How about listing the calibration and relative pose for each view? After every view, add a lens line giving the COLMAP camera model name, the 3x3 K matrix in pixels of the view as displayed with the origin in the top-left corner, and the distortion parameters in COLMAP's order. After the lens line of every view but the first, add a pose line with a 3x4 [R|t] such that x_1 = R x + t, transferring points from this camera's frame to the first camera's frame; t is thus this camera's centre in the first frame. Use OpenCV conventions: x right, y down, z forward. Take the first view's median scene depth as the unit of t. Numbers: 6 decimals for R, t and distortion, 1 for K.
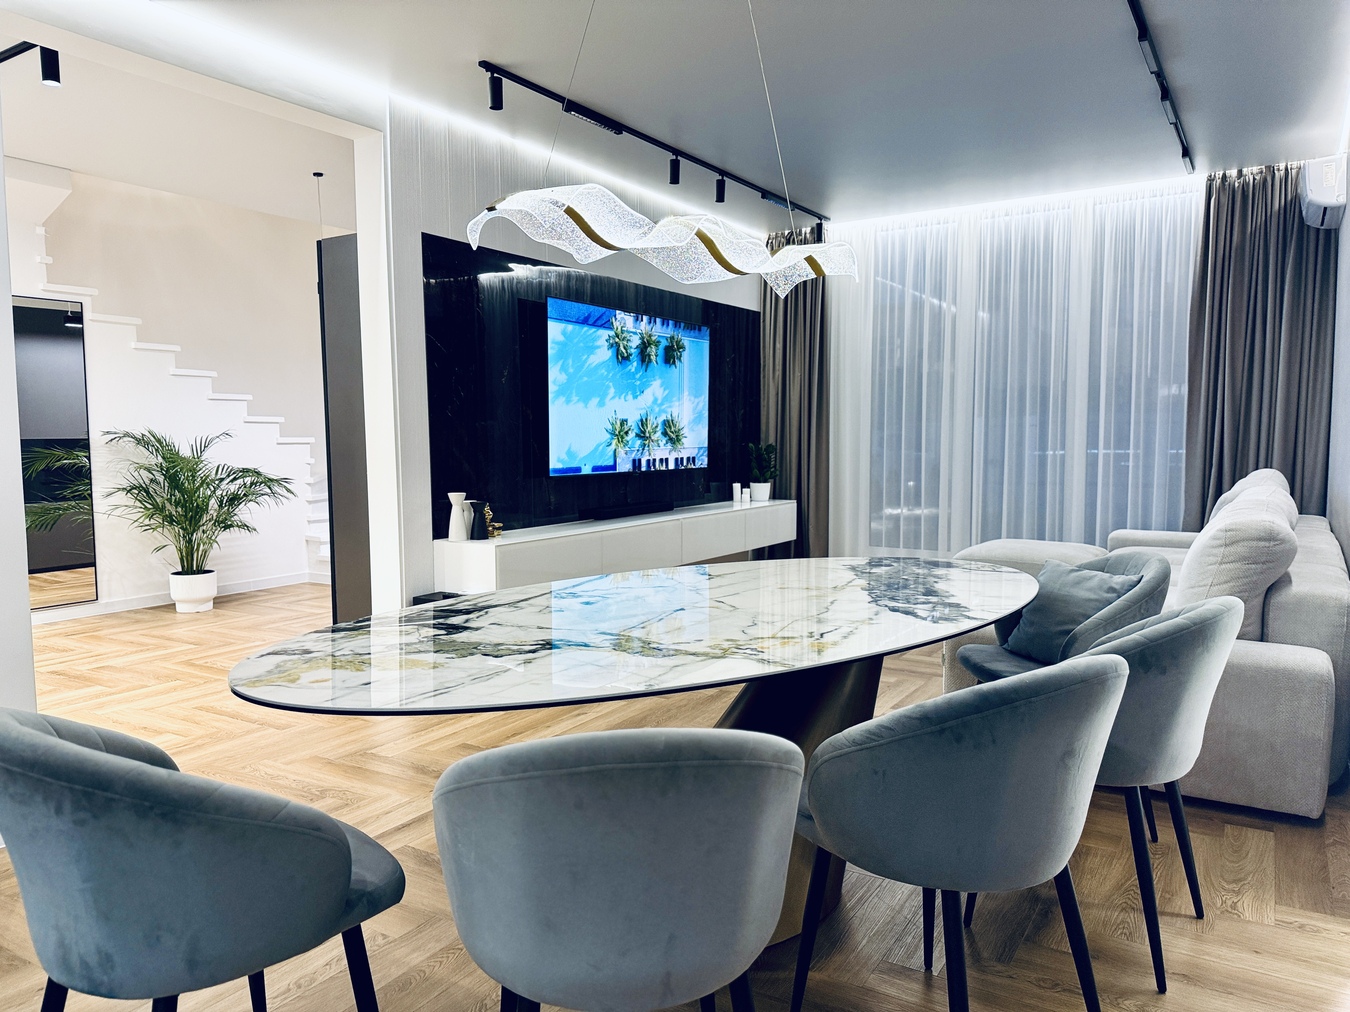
lens RADIAL K [[956.1, 0, 673.7], [0, 956.1, 511.5], [0, 0, 1]] dist [0.058862, -0.066448]
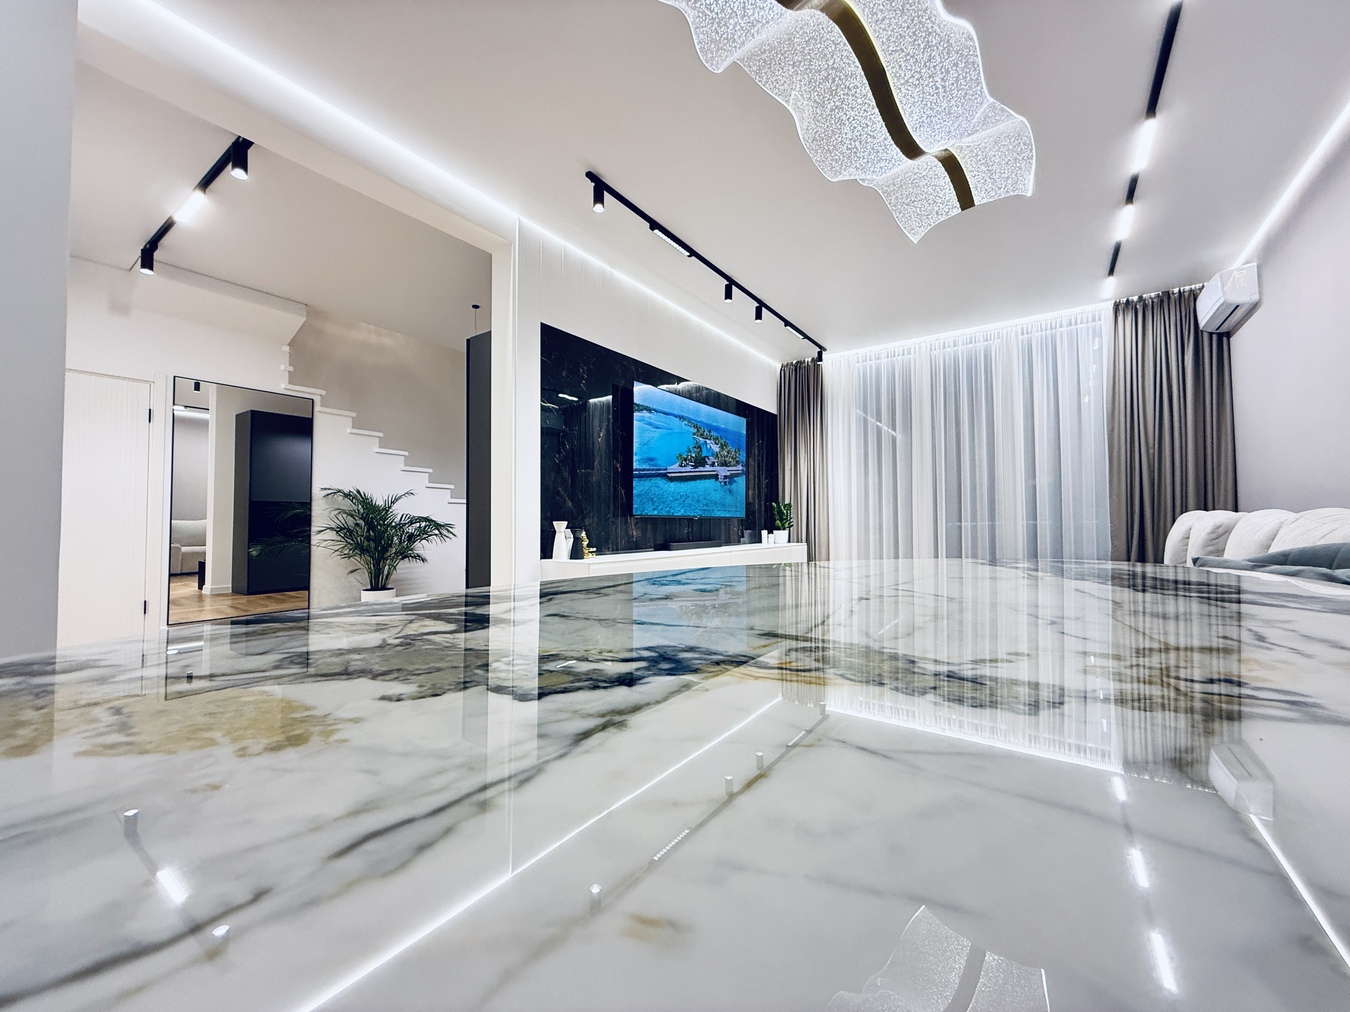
lens RADIAL K [[541.5, 0, 672.0], [0, 541.5, 505.8], [0, 0, 1]] dist [-0.000487, 0.000419]
pose [[0.998821, 0.000451, -0.048550, -0.037604], [-0.005998, 0.993443, -0.114170, 0.032299], [0.048180, 0.114326, 0.992274, 0.246440]]
